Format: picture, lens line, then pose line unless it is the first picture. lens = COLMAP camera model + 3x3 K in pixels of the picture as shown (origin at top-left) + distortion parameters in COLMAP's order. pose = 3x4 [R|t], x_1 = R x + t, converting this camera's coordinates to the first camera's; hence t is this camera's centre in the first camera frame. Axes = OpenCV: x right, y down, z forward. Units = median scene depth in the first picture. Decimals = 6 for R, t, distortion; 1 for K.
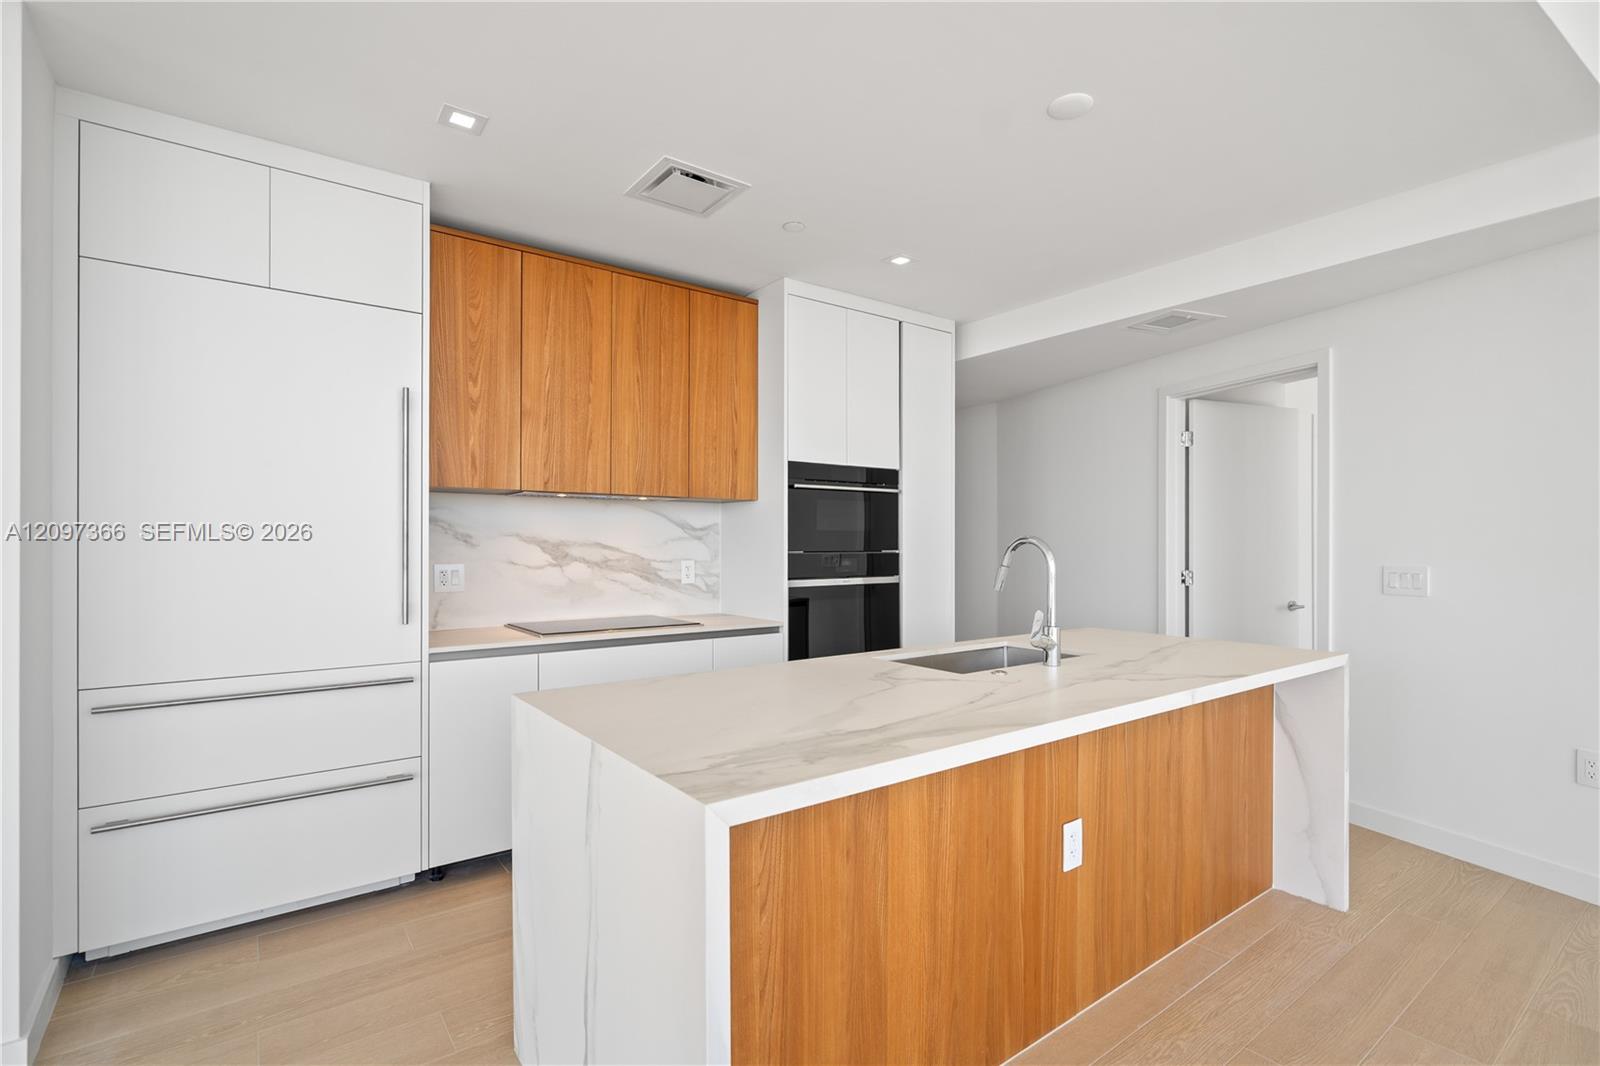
lens RADIAL K [[761.9, 0, 803.8], [0, 761.9, 539.1], [0, 0, 1]] dist [-0.000384, -0.000159]
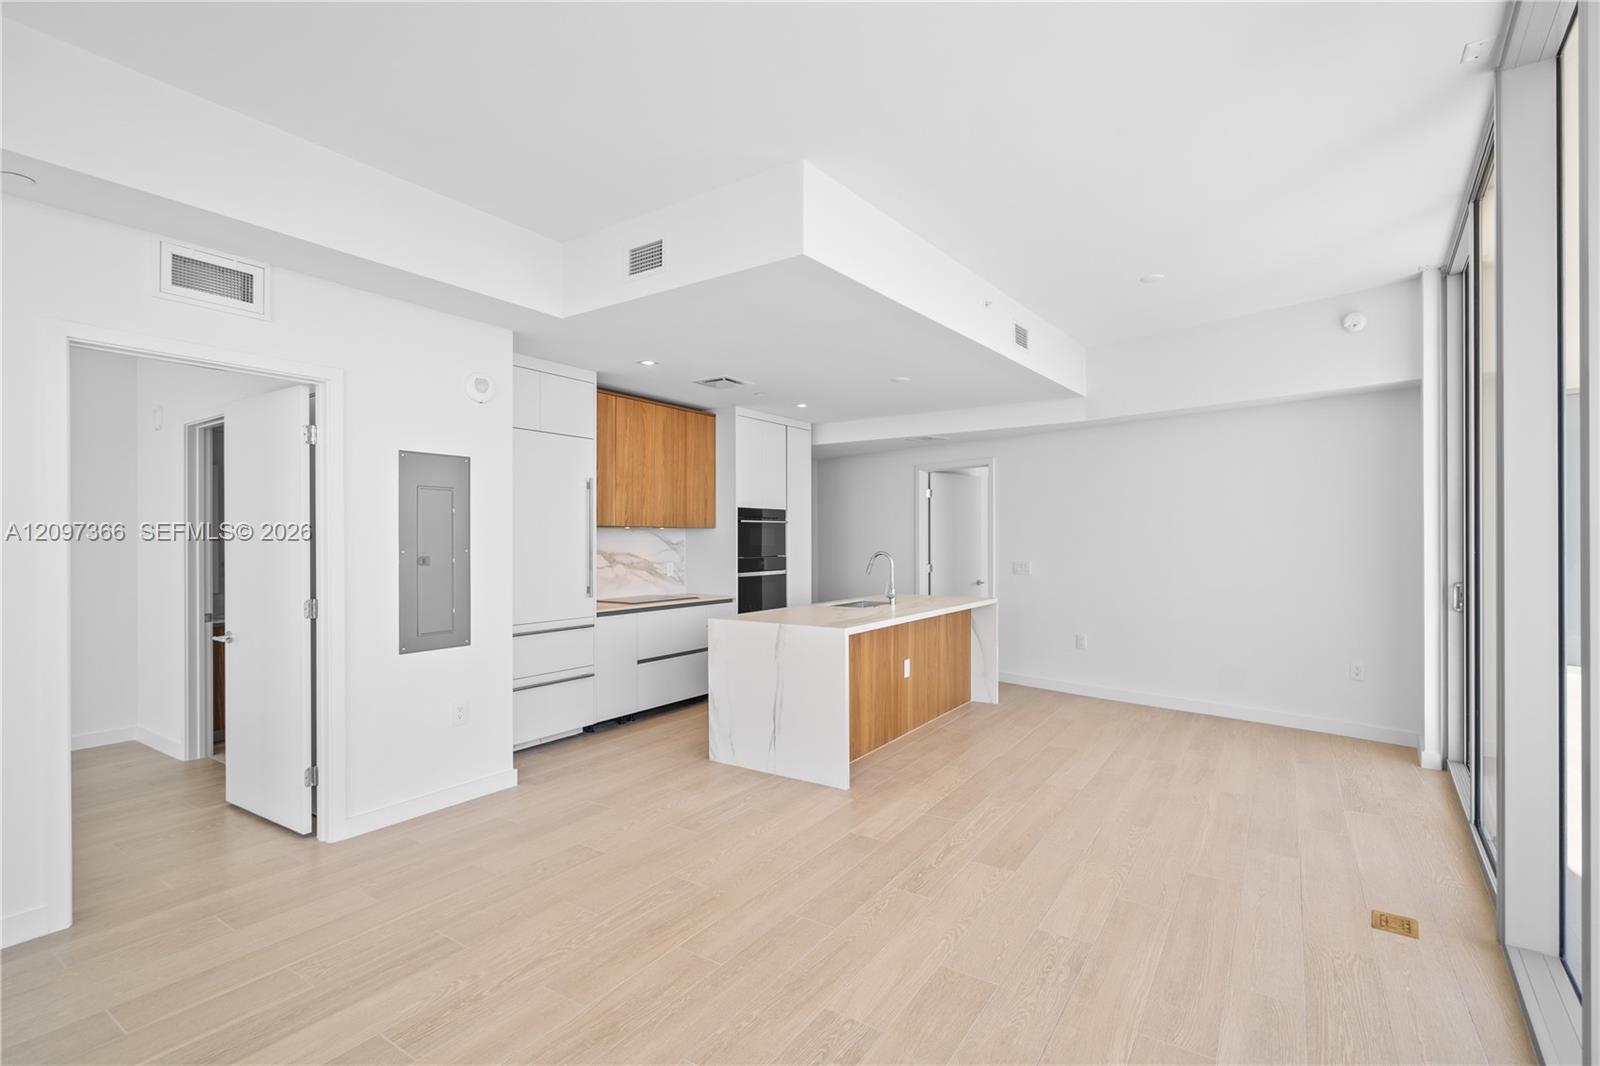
lens RADIAL K [[739.3, 0, 801.6], [0, 739.3, 537.7], [0, 0, 1]] dist [0.000287, 0.000342]
pose [[0.944624, -0.001585, 0.328150, -0.457909], [0.000609, 0.999995, 0.003077, -0.035395], [-0.328153, -0.002706, 0.944621, -0.718354]]
